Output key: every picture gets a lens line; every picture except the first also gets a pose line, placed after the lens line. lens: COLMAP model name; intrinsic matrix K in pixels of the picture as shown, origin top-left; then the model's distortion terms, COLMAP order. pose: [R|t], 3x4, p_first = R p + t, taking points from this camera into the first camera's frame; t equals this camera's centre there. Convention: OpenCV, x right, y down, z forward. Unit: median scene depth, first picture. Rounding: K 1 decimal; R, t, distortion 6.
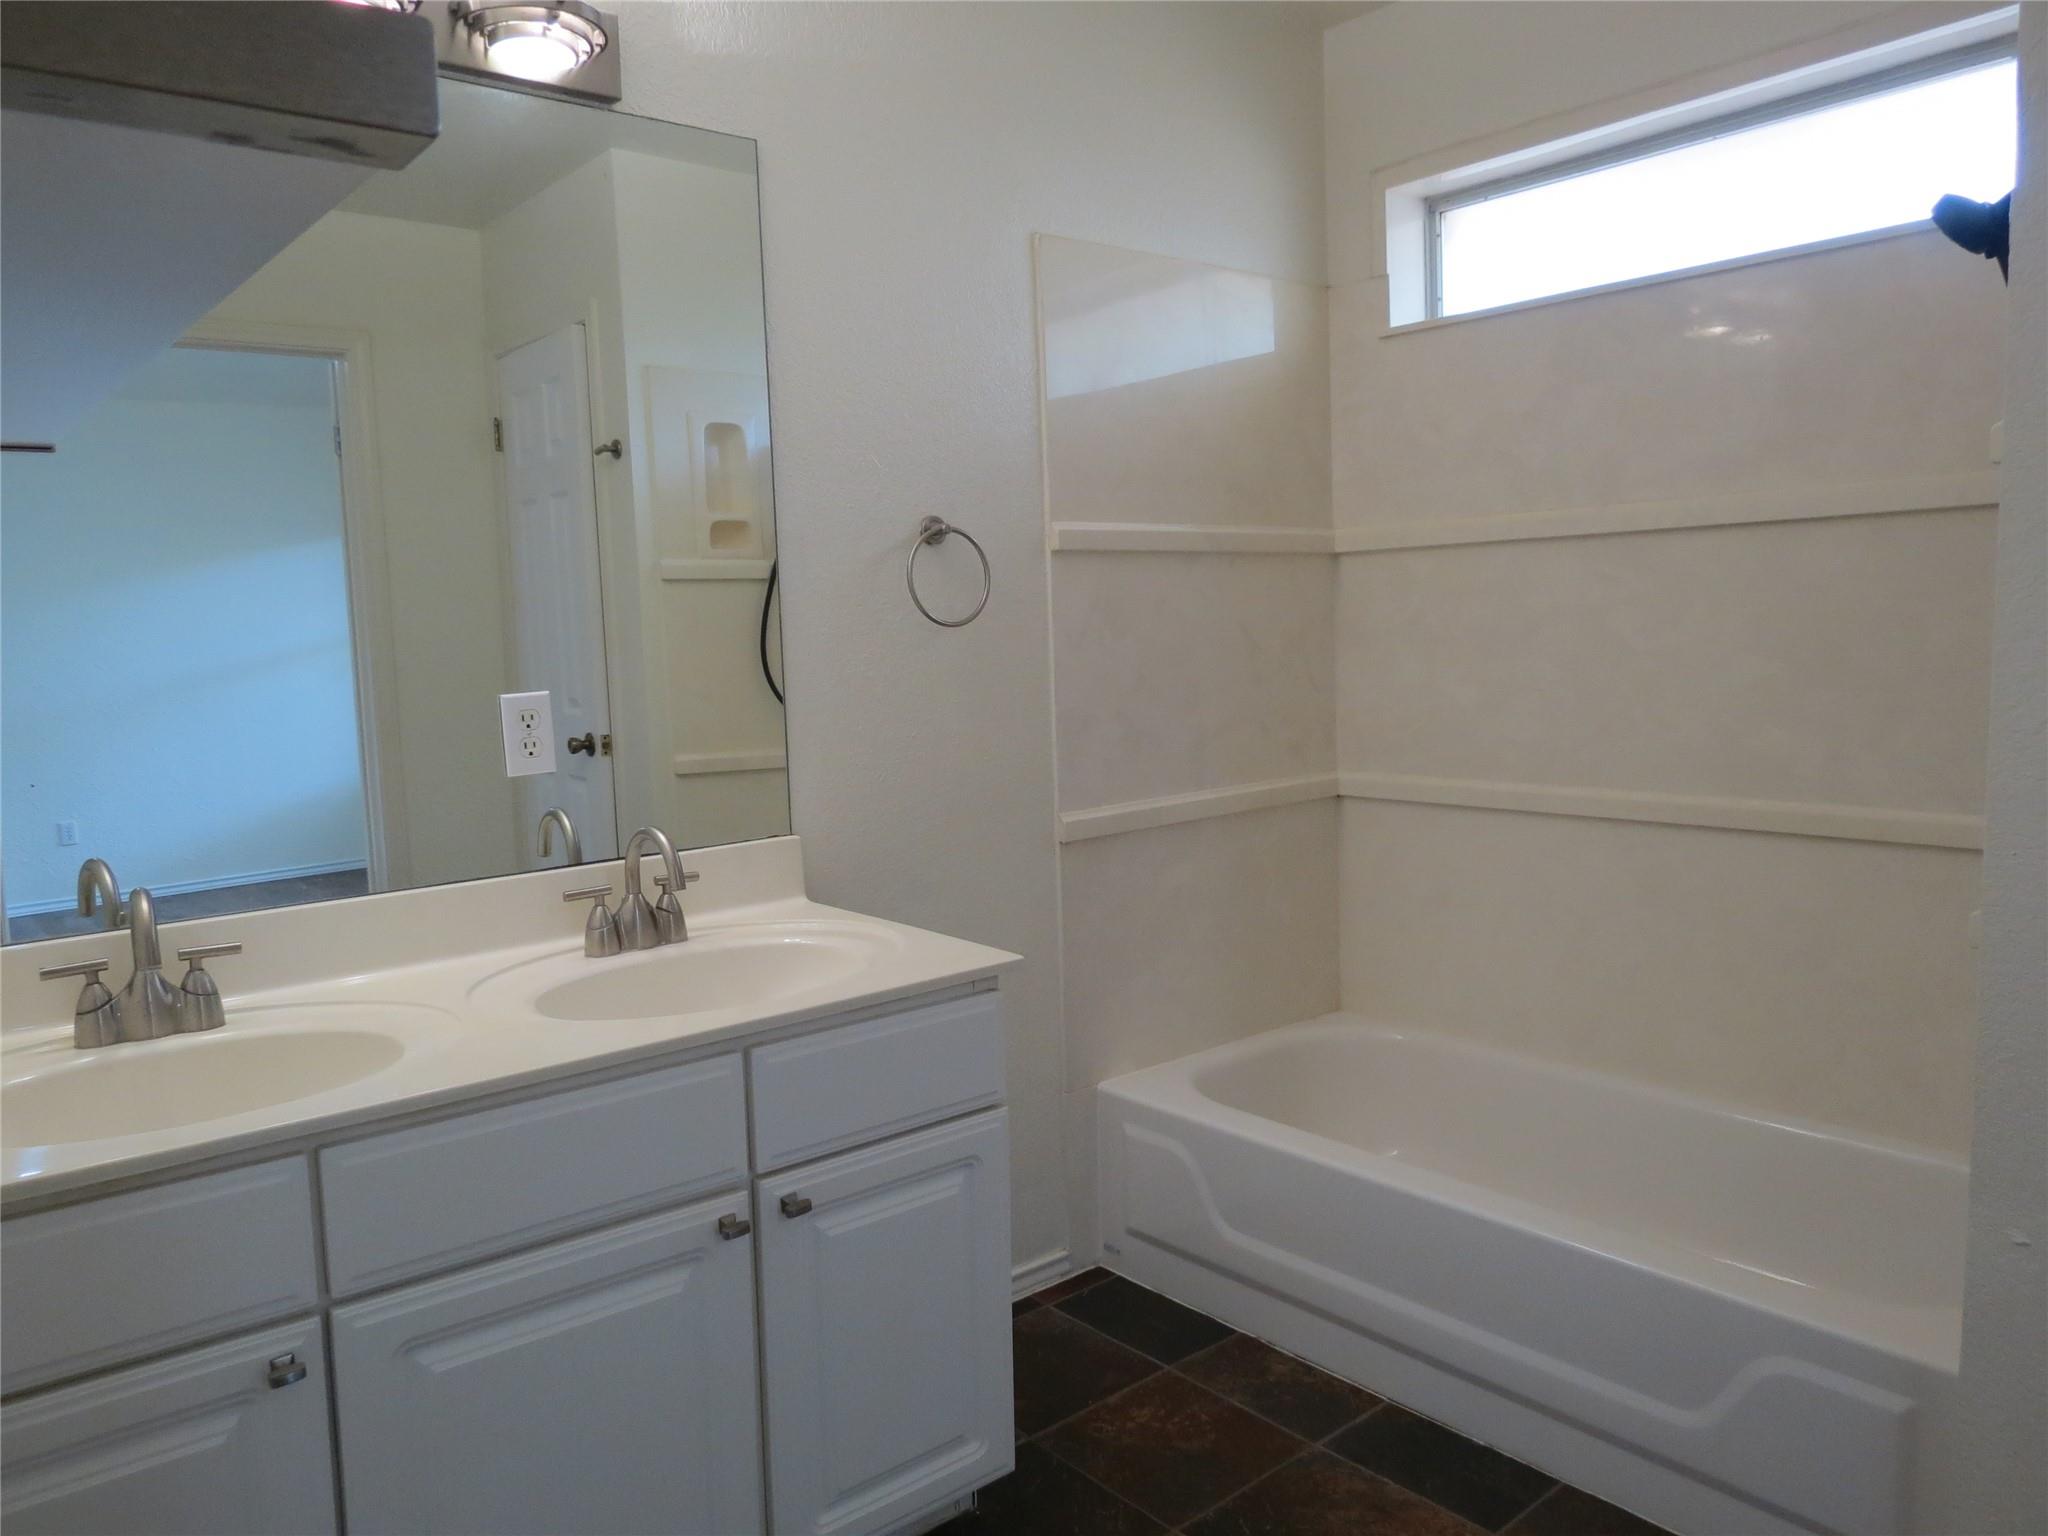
lens RADIAL K [[1466.7, 0, 1021.4], [0, 1466.7, 760.3], [0, 0, 1]] dist [-0.032628, 0.006580]
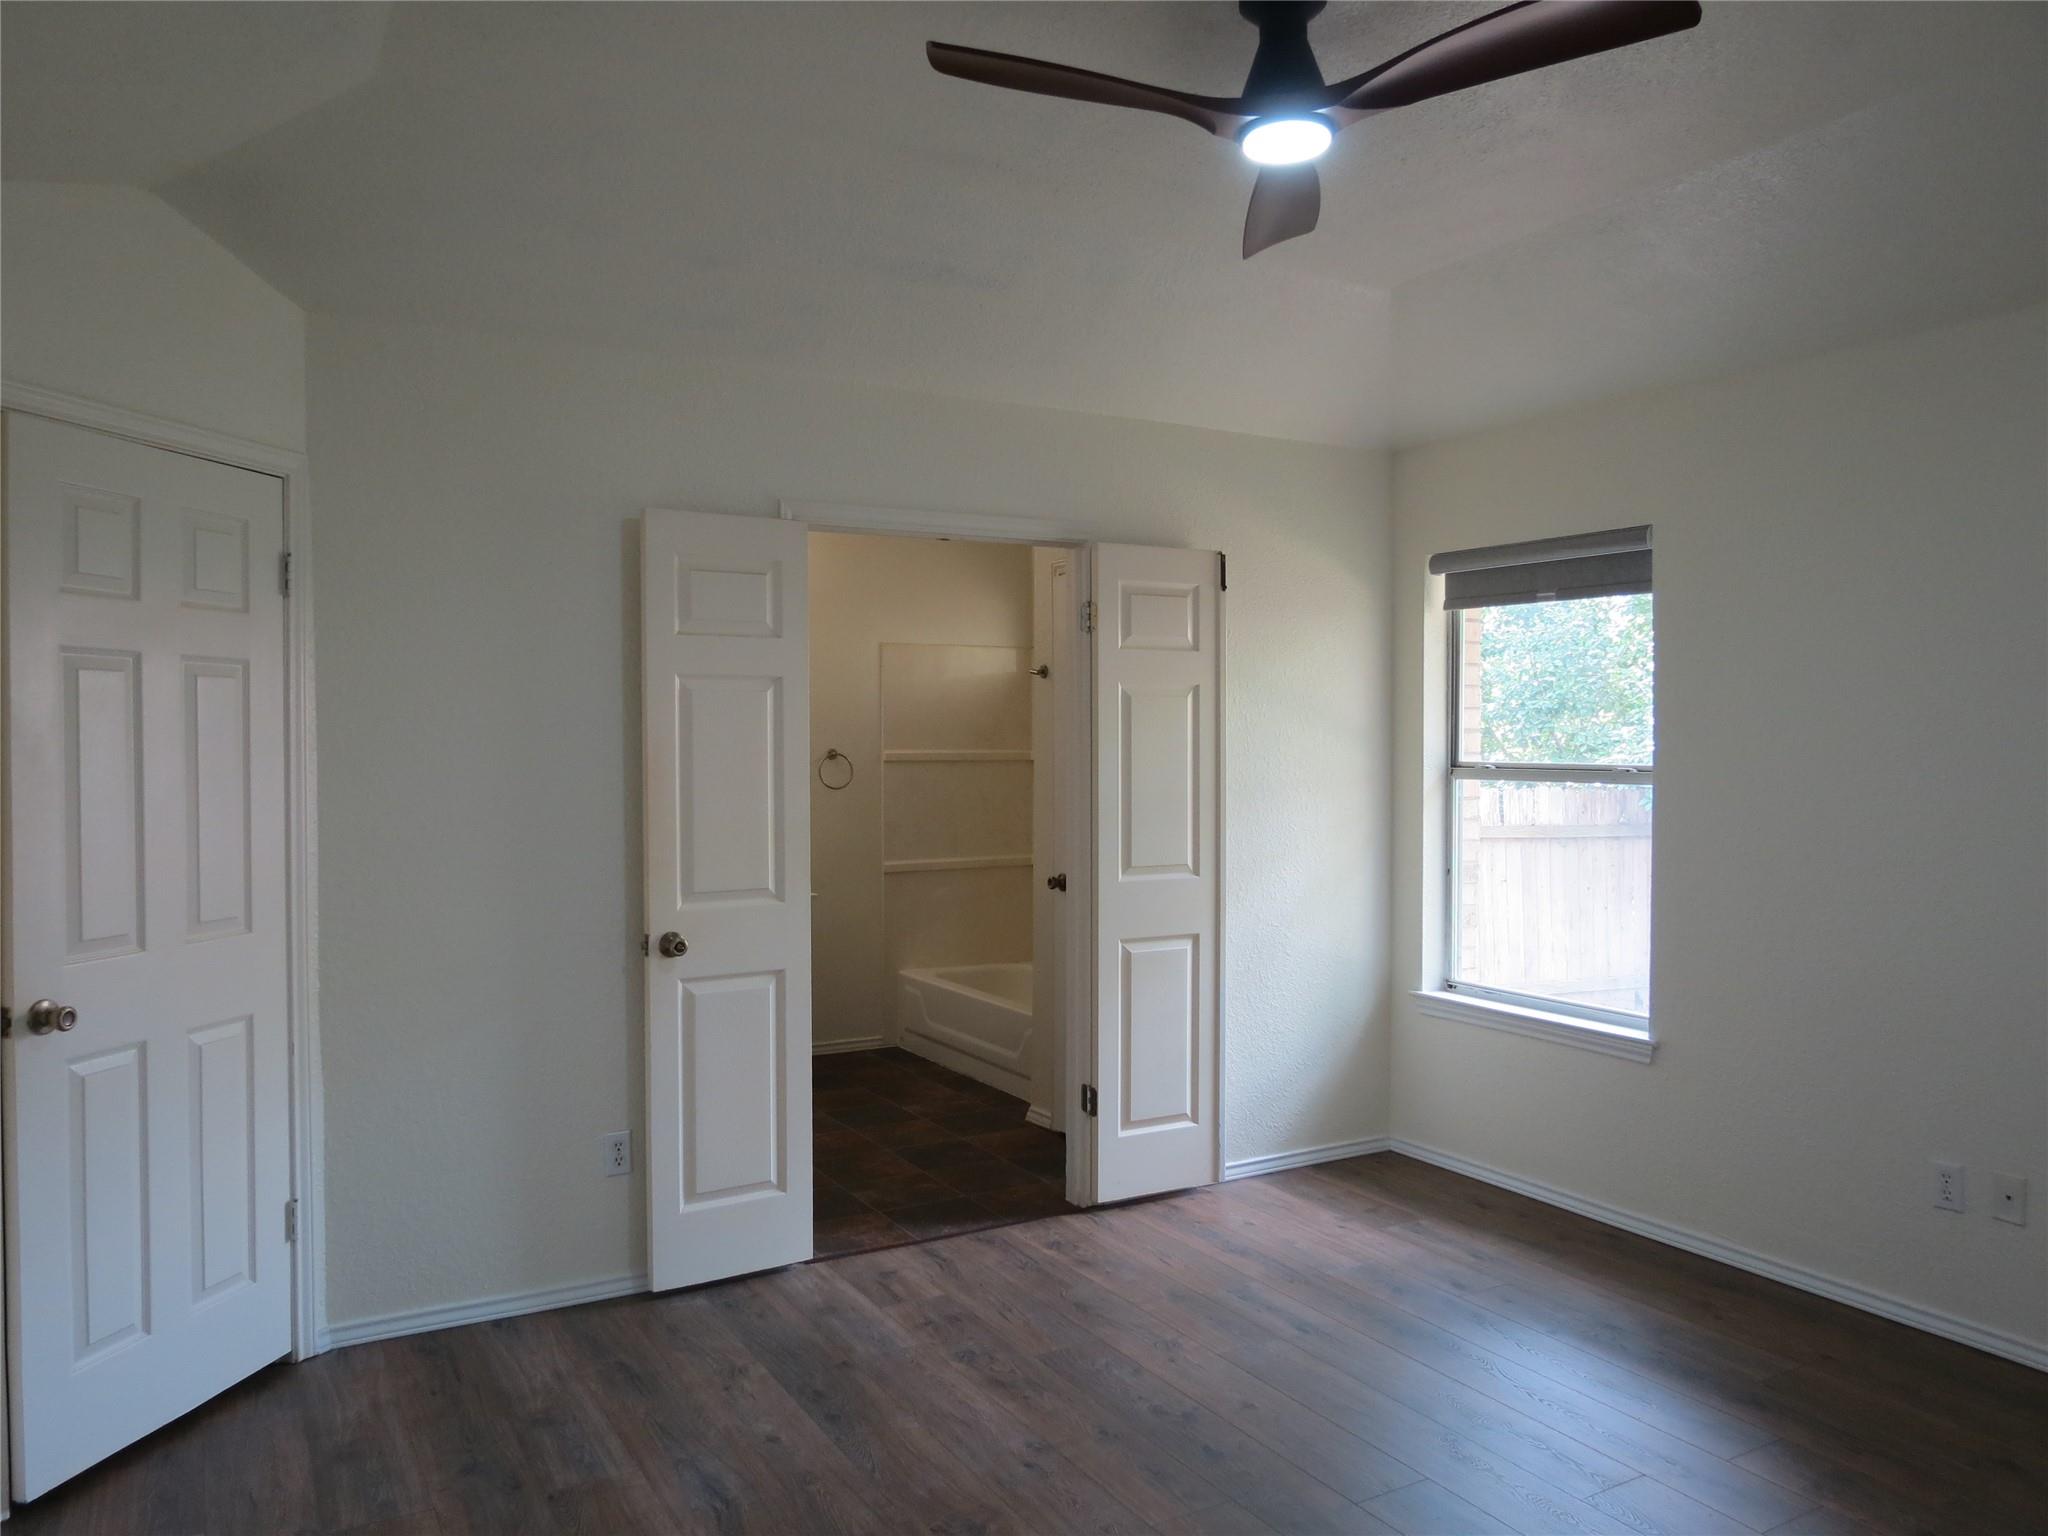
lens RADIAL K [[1466.7, 0, 1027.2], [0, 1466.7, 764.4], [0, 0, 1]] dist [-0.032628, 0.006580]
pose [[0.983606, 0.034114, -0.177076, 0.720753], [-0.048373, 0.995869, -0.076841, 0.052189], [0.173723, 0.084147, 0.981193, -1.498272]]
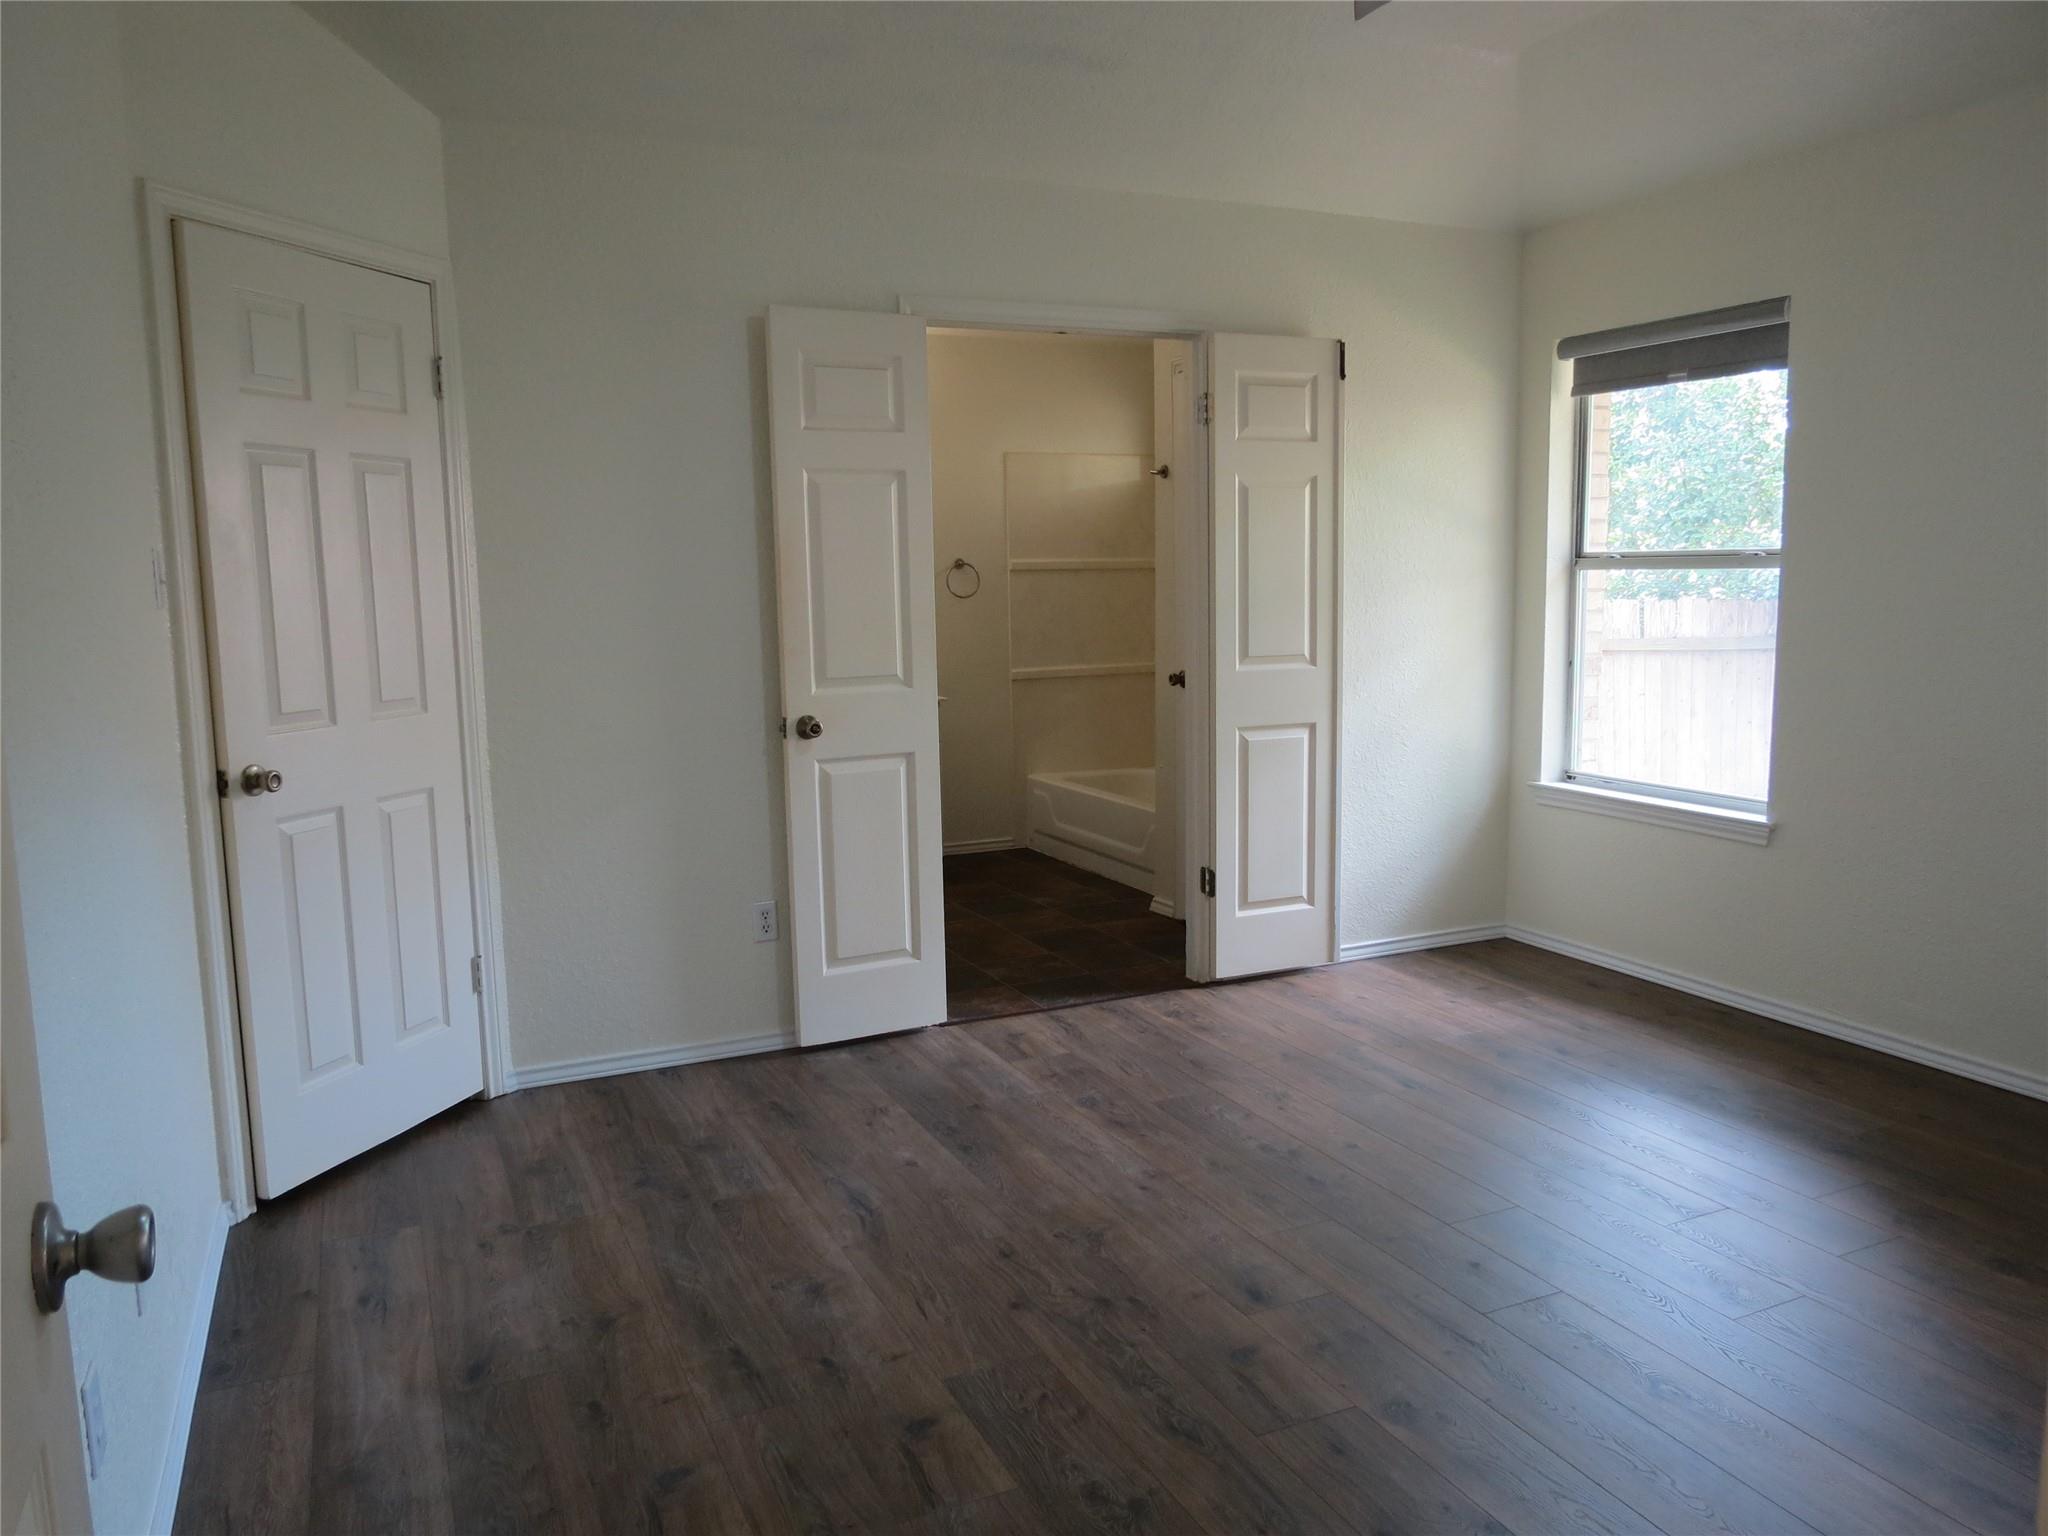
lens RADIAL K [[1466.7, 0, 1027.5], [0, 1466.7, 773.0], [0, 0, 1]] dist [-0.032628, 0.006580]
pose [[0.964046, 0.048966, -0.261185, 0.750376], [-0.038620, 0.998258, 0.044604, 0.104250], [0.262914, -0.032913, 0.964258, -1.547935]]
